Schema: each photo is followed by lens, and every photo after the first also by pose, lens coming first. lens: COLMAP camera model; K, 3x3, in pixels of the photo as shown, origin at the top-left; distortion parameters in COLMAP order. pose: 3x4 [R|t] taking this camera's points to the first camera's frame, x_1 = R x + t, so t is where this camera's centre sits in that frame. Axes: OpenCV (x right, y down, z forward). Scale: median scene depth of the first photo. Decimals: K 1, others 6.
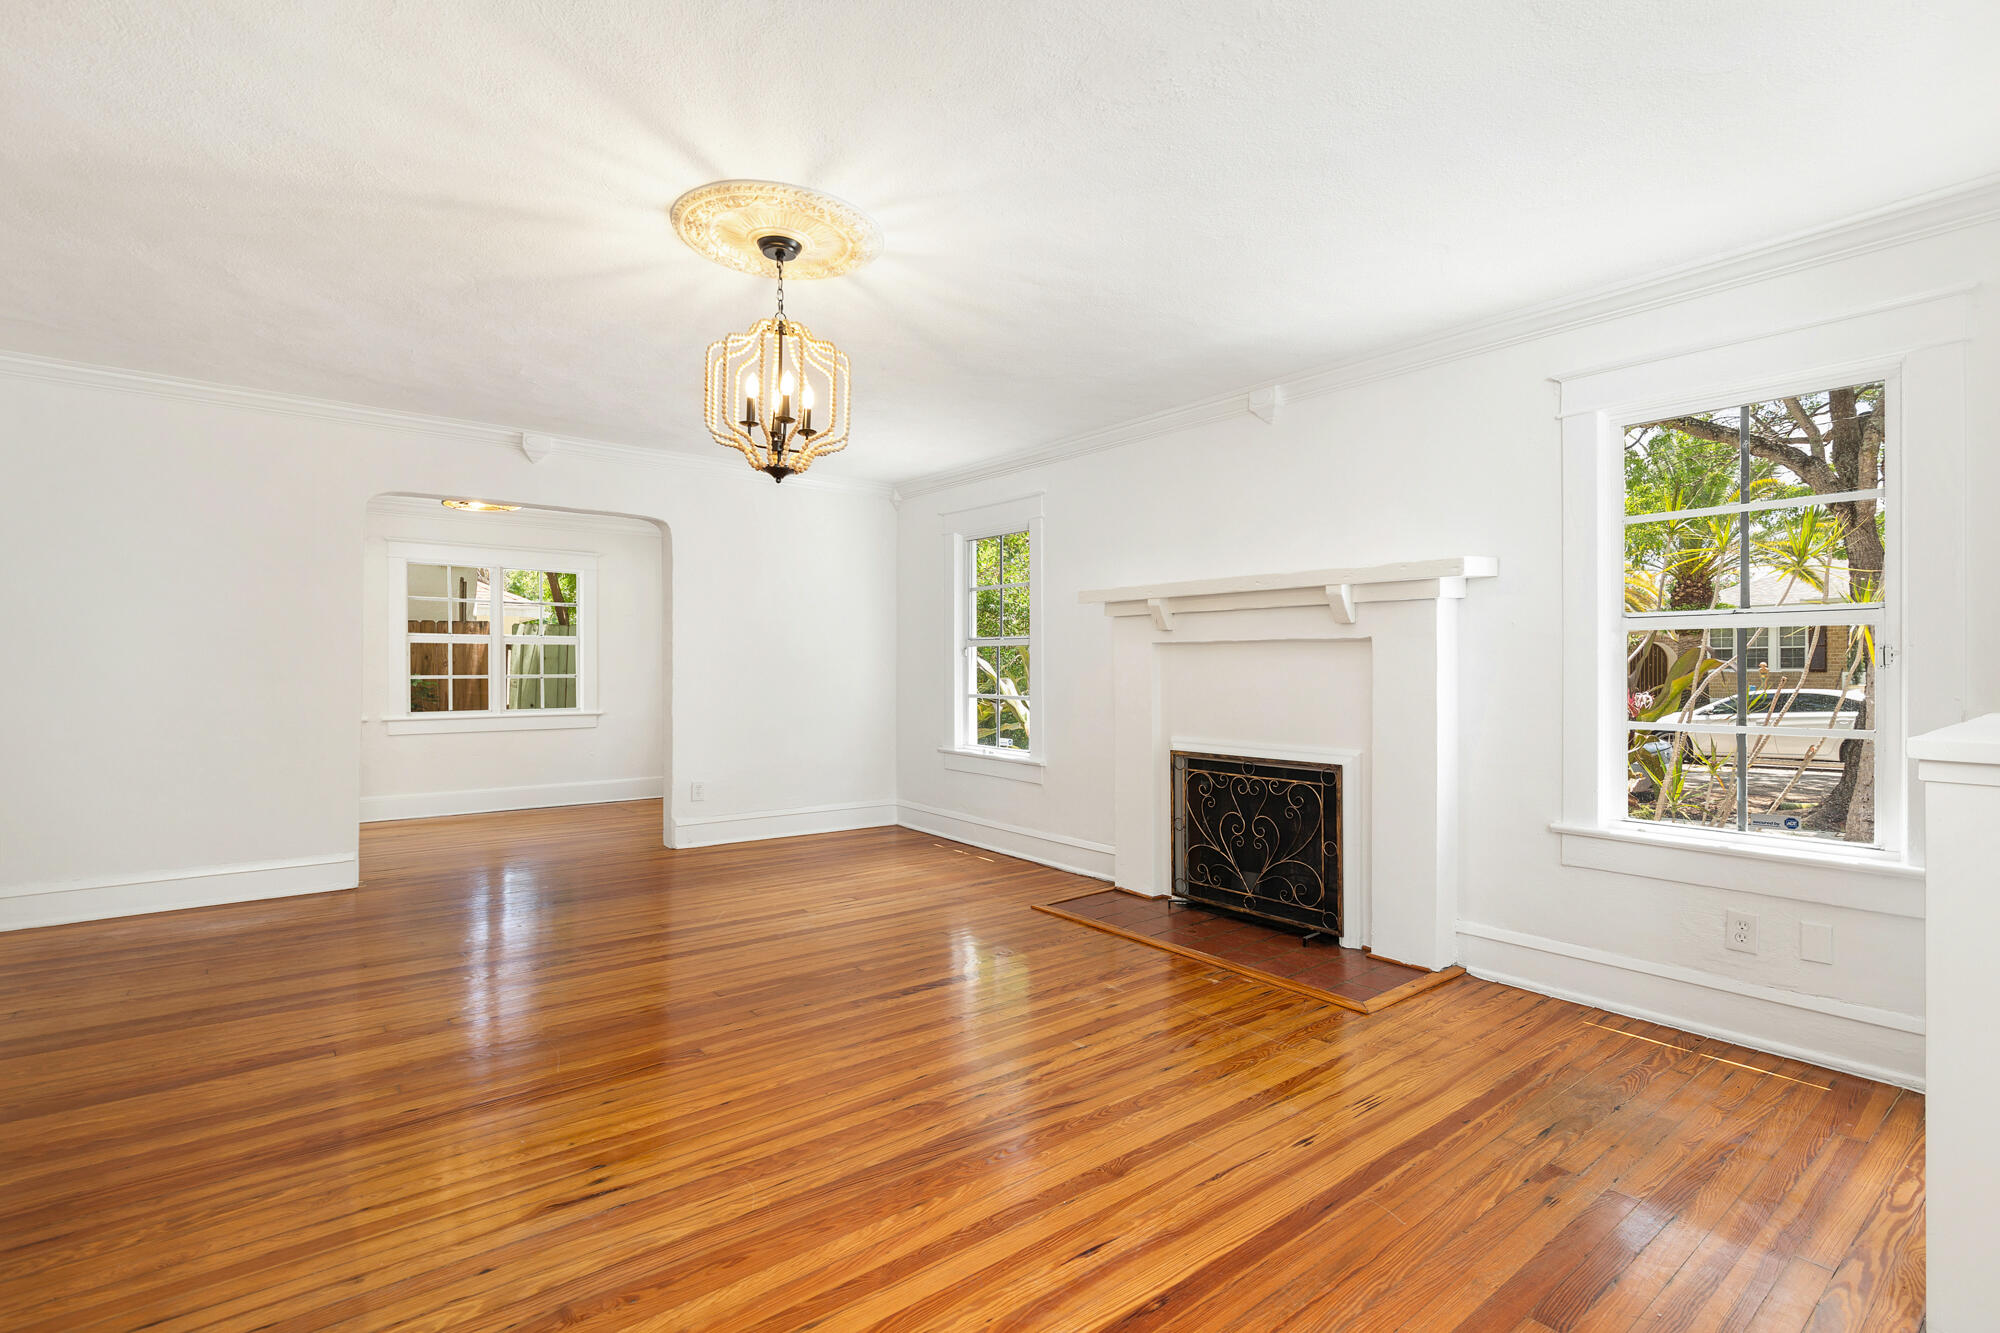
lens RADIAL K [[915.1, 0, 1004.8], [0, 915.1, 671.5], [0, 0, 1]] dist [-0.001794, -0.000226]
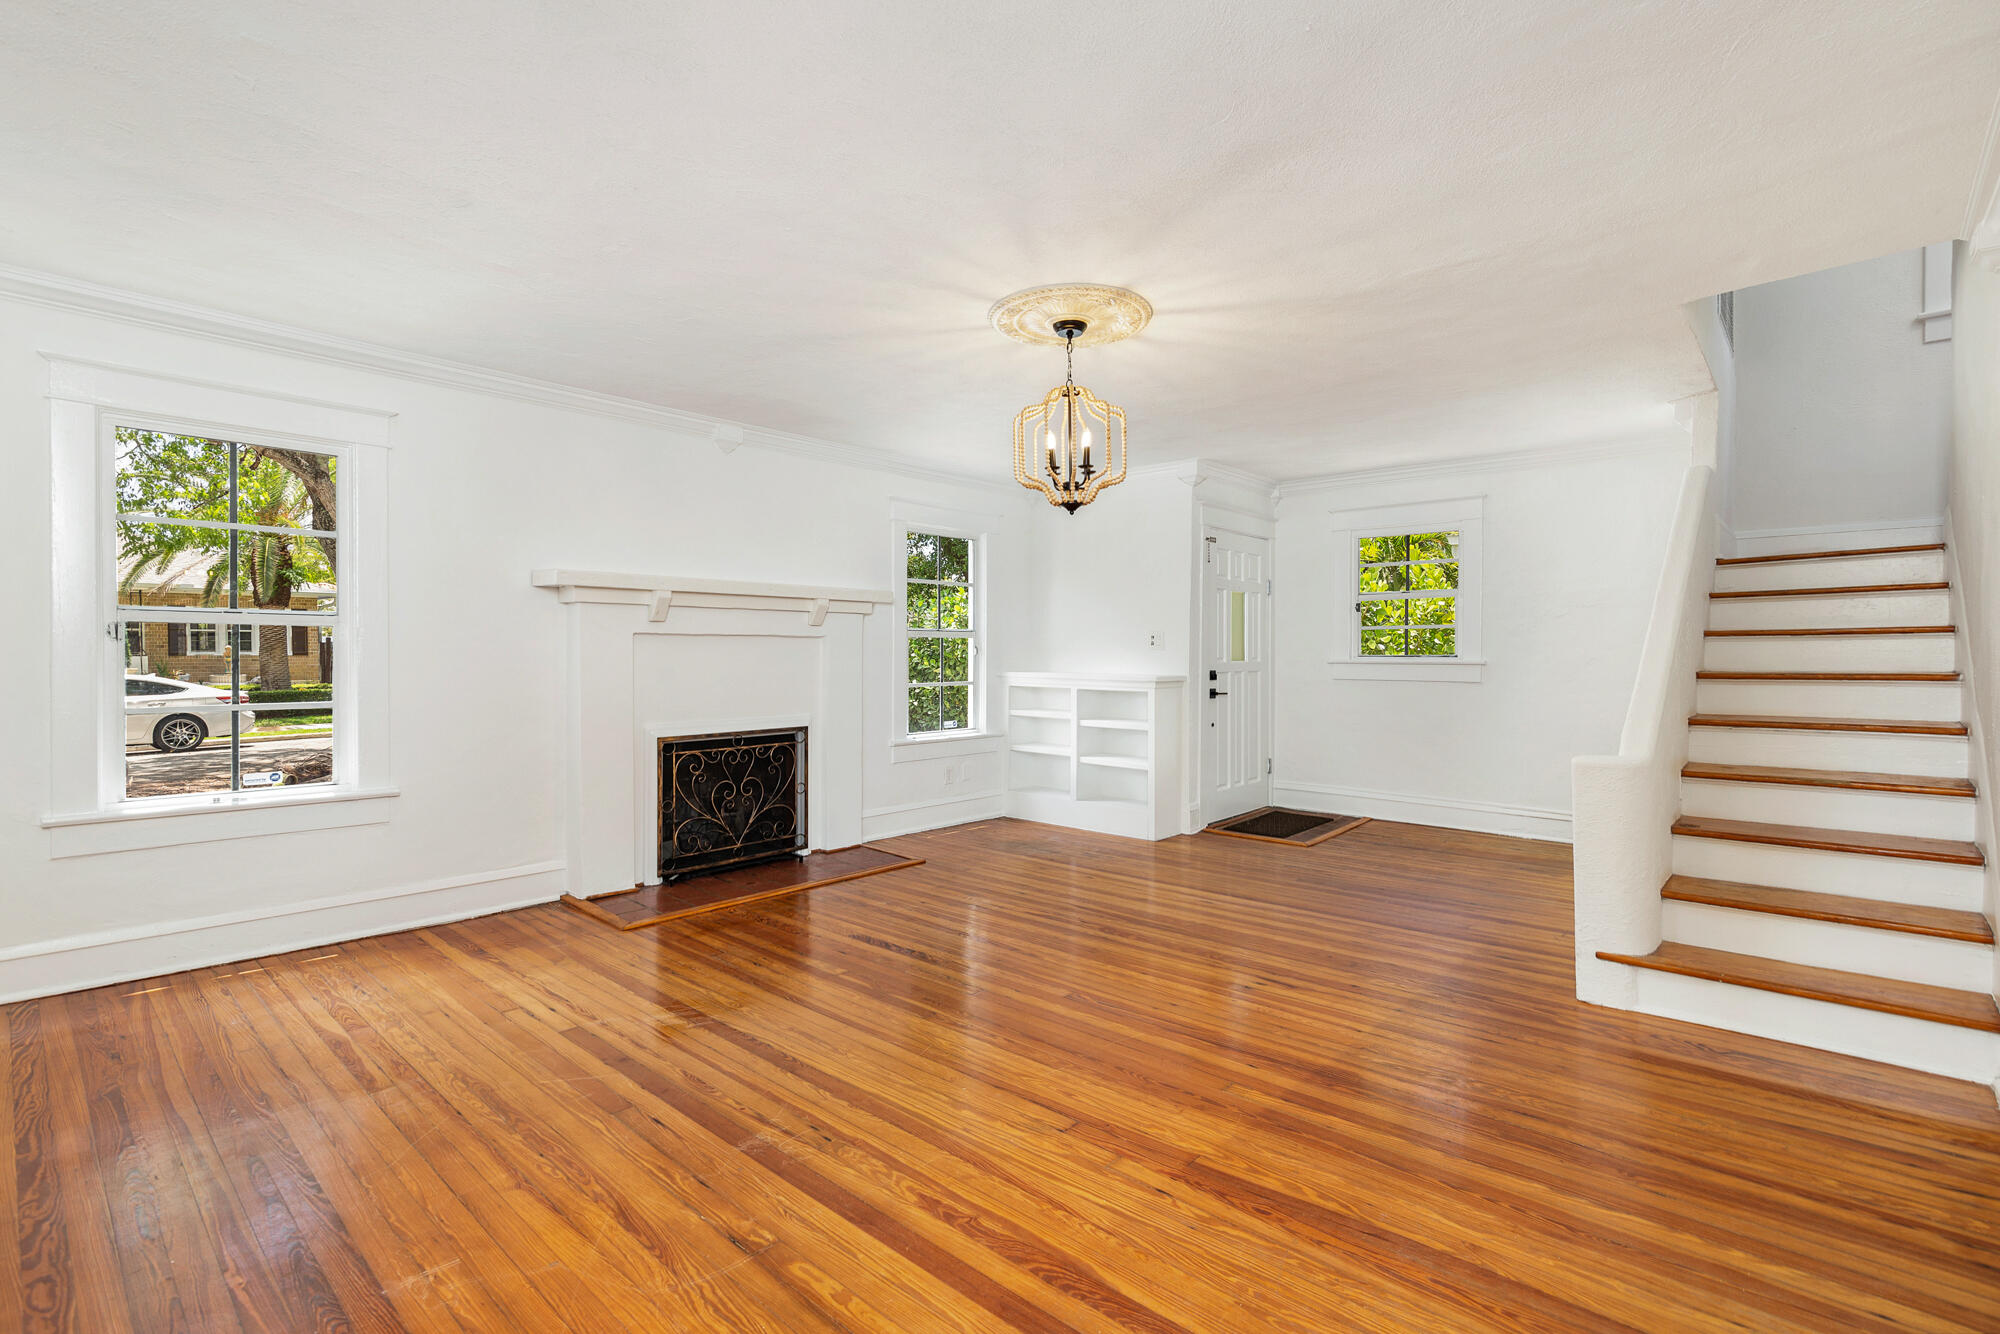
lens RADIAL K [[915.1, 0, 1004.8], [0, 915.1, 672.0], [0, 0, 1]] dist [-0.001794, -0.000226]
pose [[-0.163141, -0.019973, 0.986401, -1.203159], [-0.001106, 0.999798, 0.020062, -0.011385], [-0.986602, 0.002182, -0.163130, 1.057856]]
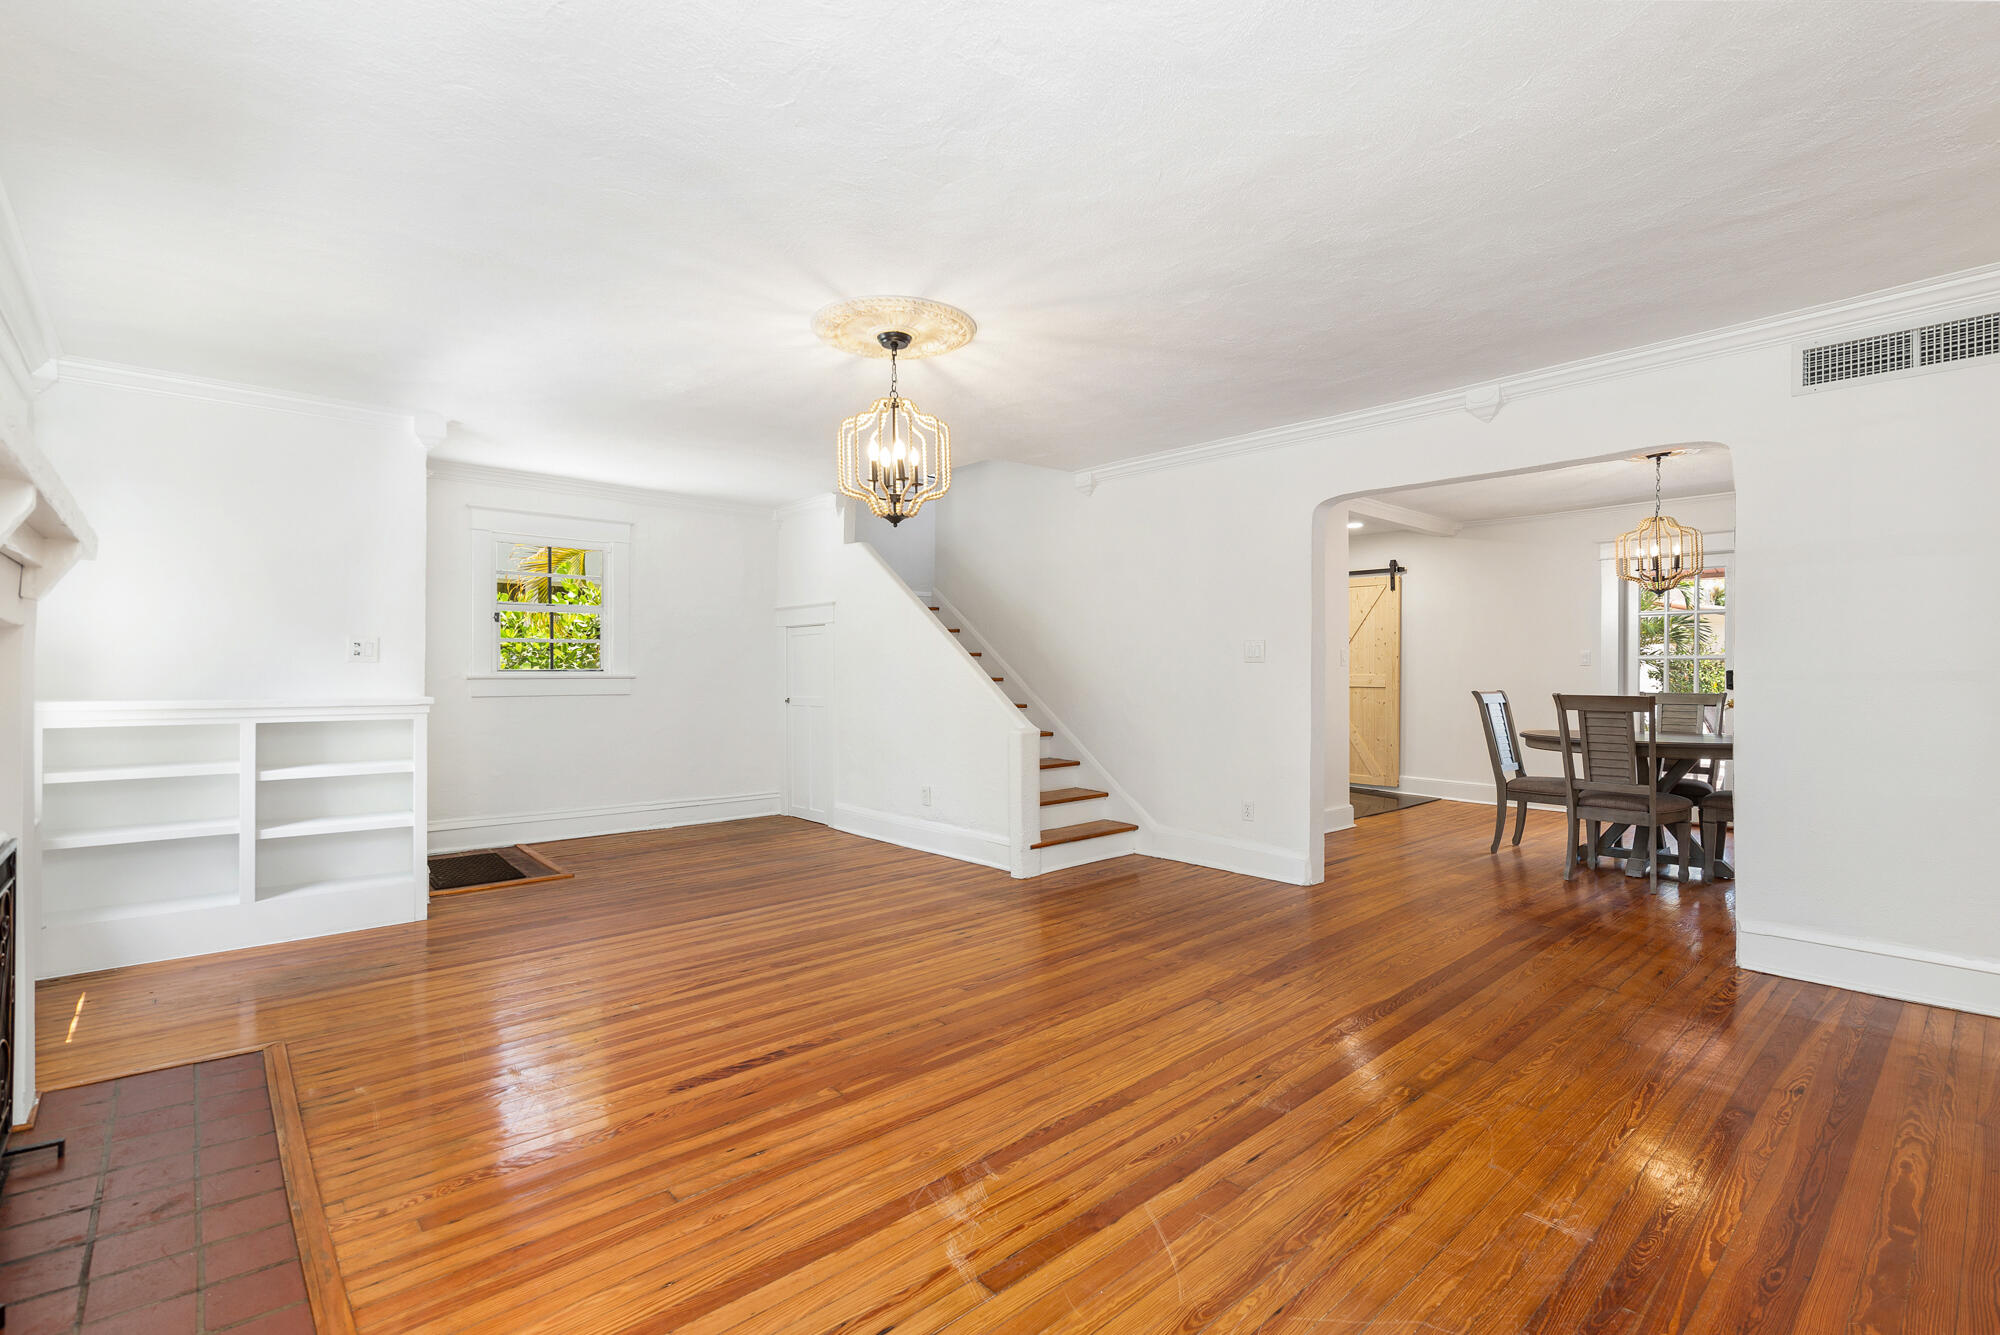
lens RADIAL K [[907.7, 0, 1022.6], [0, 907.7, 673.2], [0, 0, 1]] dist [0.001951, -0.000154]
pose [[-0.997545, -0.000143, -0.070027, -0.272446], [-0.000406, 0.999993, 0.003738, -0.007336], [0.070026, 0.003758, -0.997538, 1.842446]]
